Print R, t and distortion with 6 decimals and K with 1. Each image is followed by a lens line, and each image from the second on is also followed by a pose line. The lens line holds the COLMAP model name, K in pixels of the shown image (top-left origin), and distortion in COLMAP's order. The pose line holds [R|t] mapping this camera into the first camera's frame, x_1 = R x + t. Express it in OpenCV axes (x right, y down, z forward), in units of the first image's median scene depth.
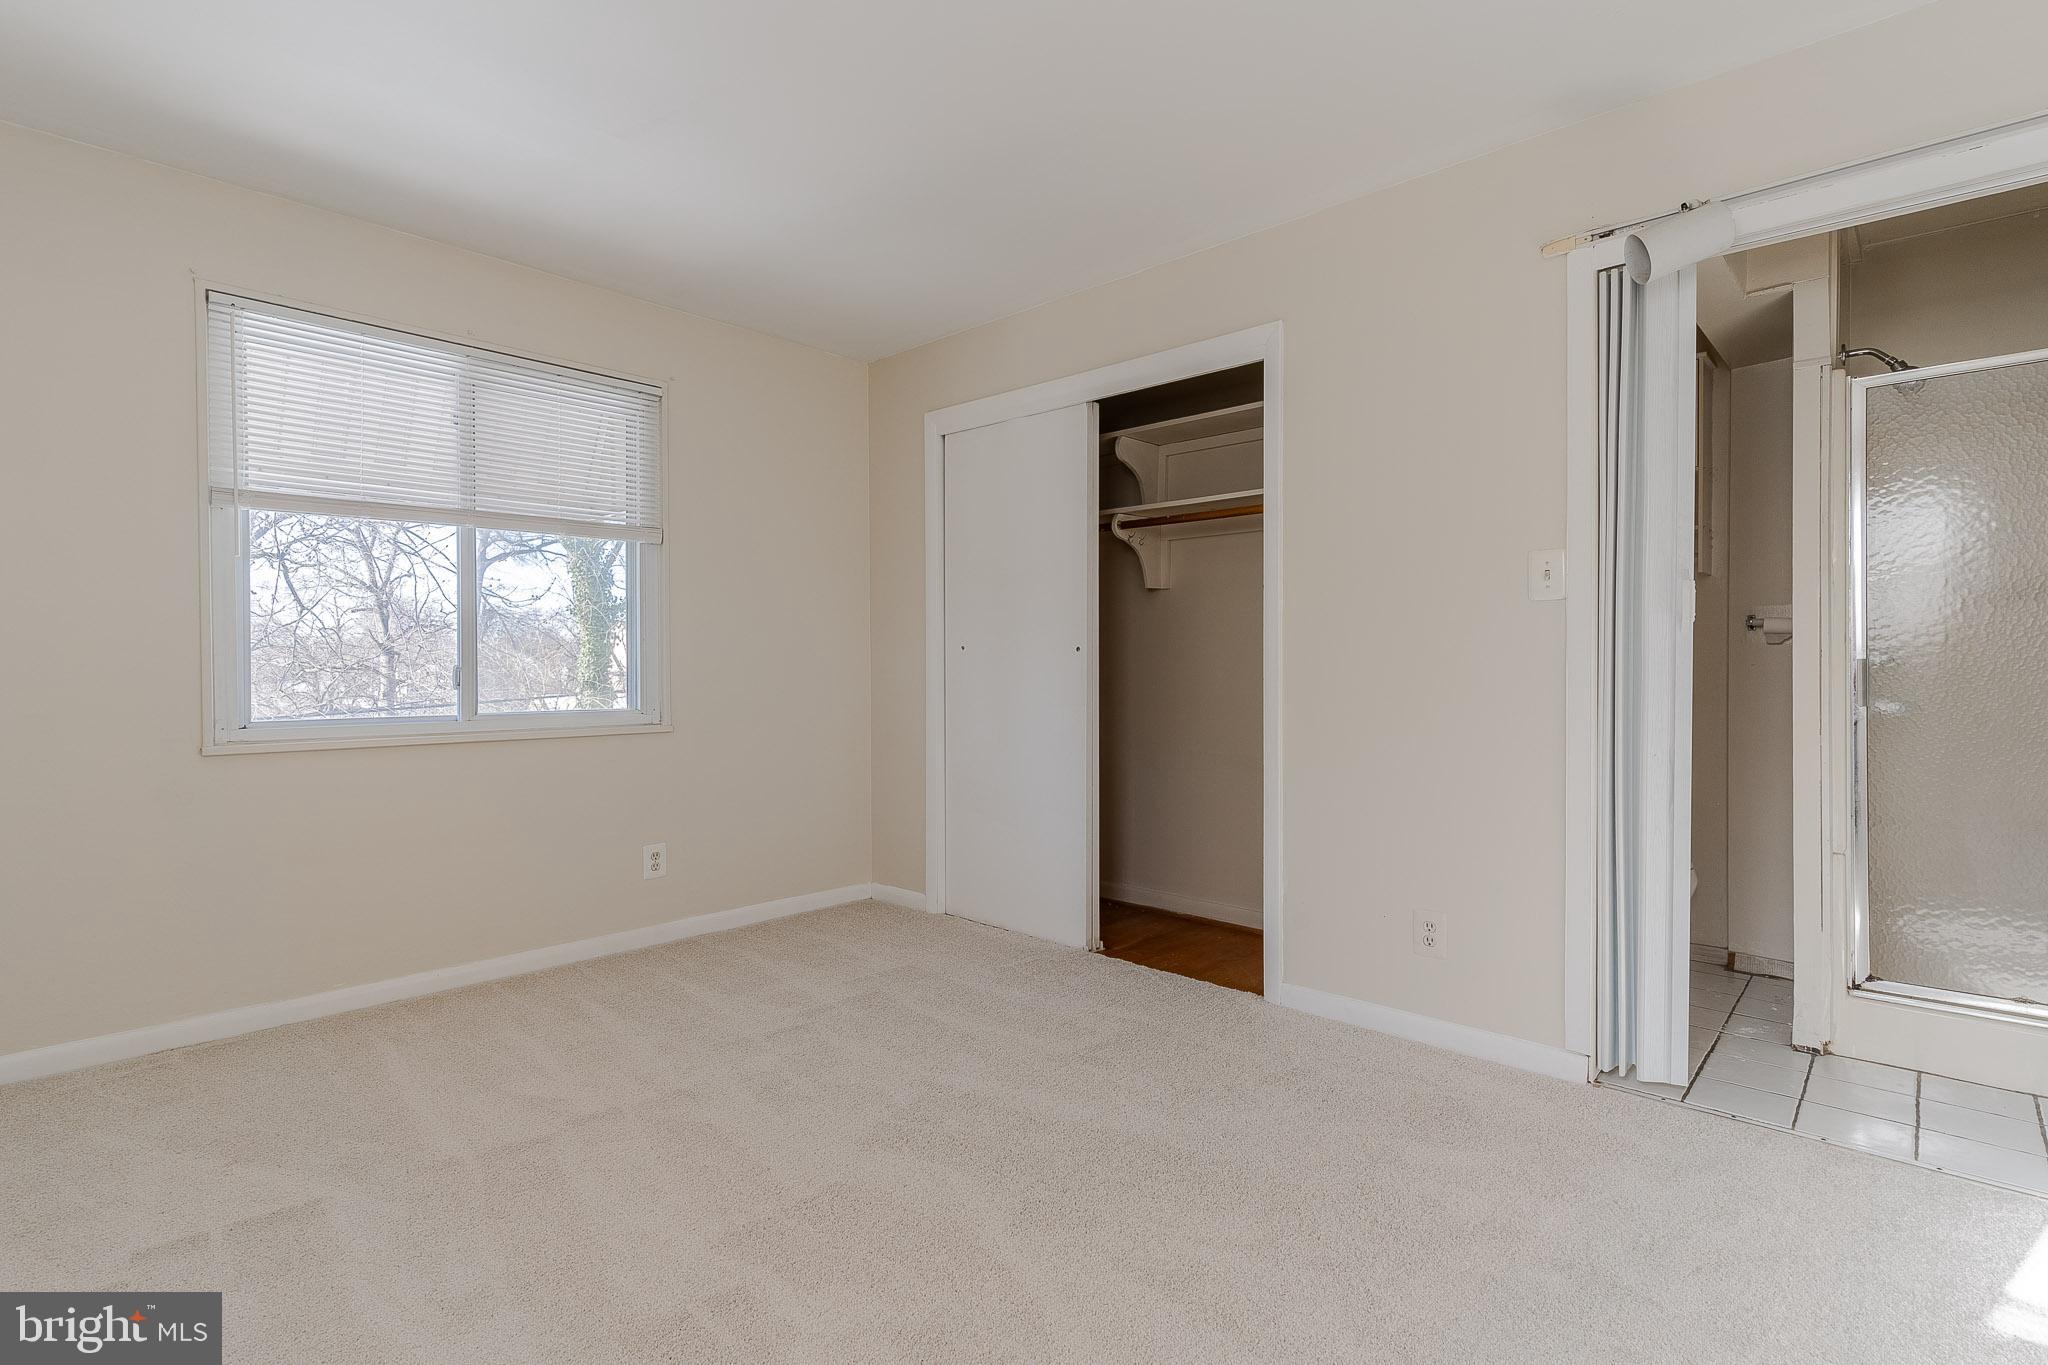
lens RADIAL K [[990.6, 0, 1023.9], [0, 990.6, 675.7], [0, 0, 1]] dist [0.001265, 0.000824]
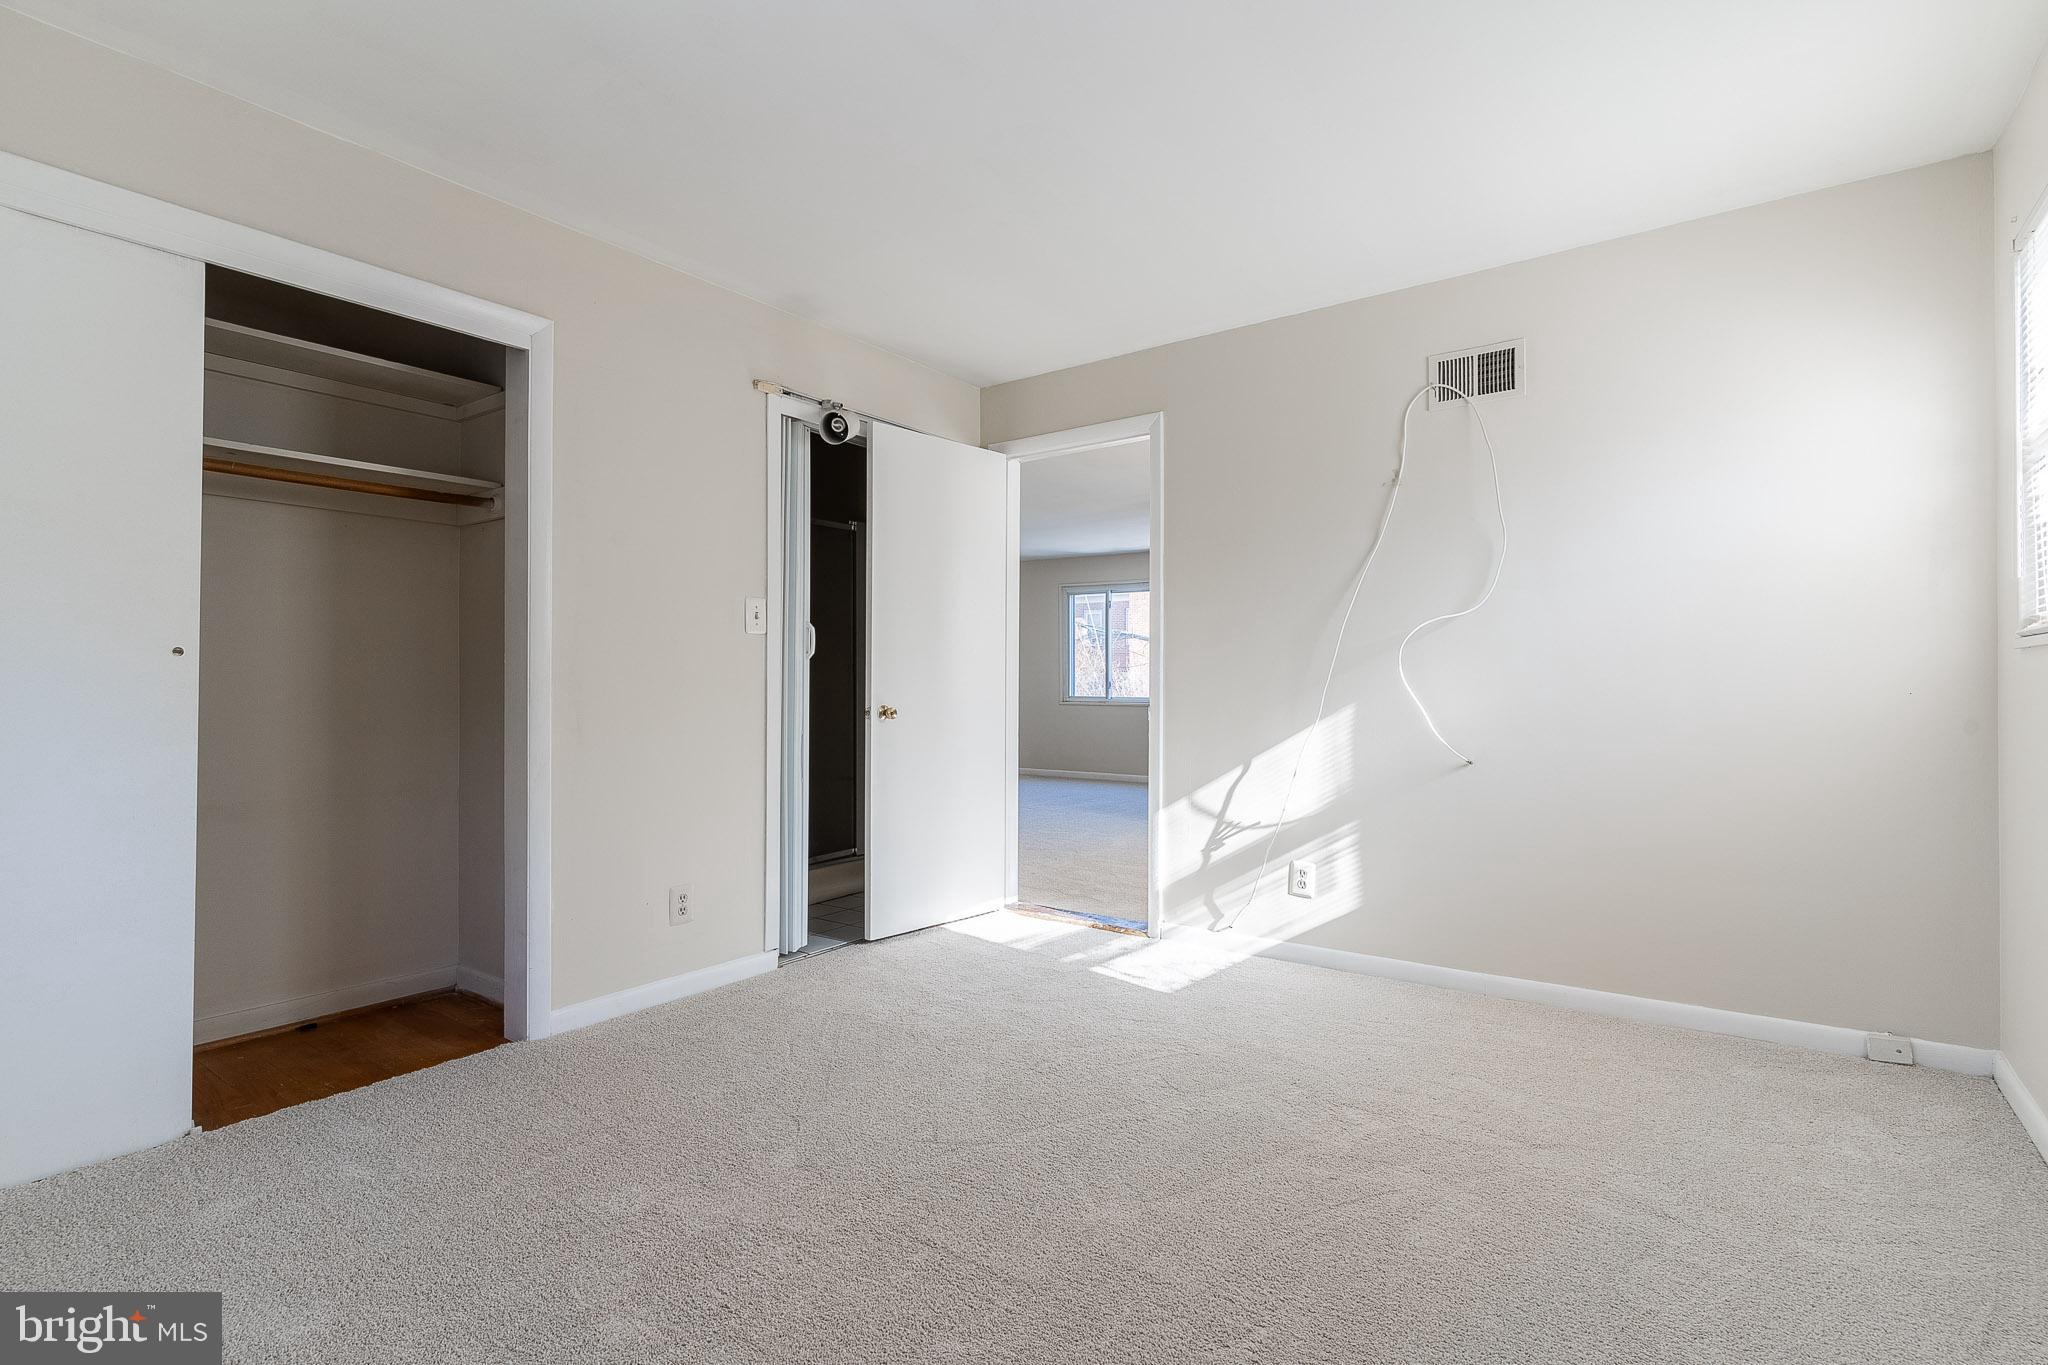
lens RADIAL K [[990.6, 0, 1023.9], [0, 990.6, 675.7], [0, 0, 1]] dist [0.001265, 0.000824]
pose [[-0.135500, 0.004625, 0.990767, -0.742316], [0.004573, 0.999981, -0.004043, -0.008770], [-0.990767, 0.003983, -0.135519, 0.665571]]
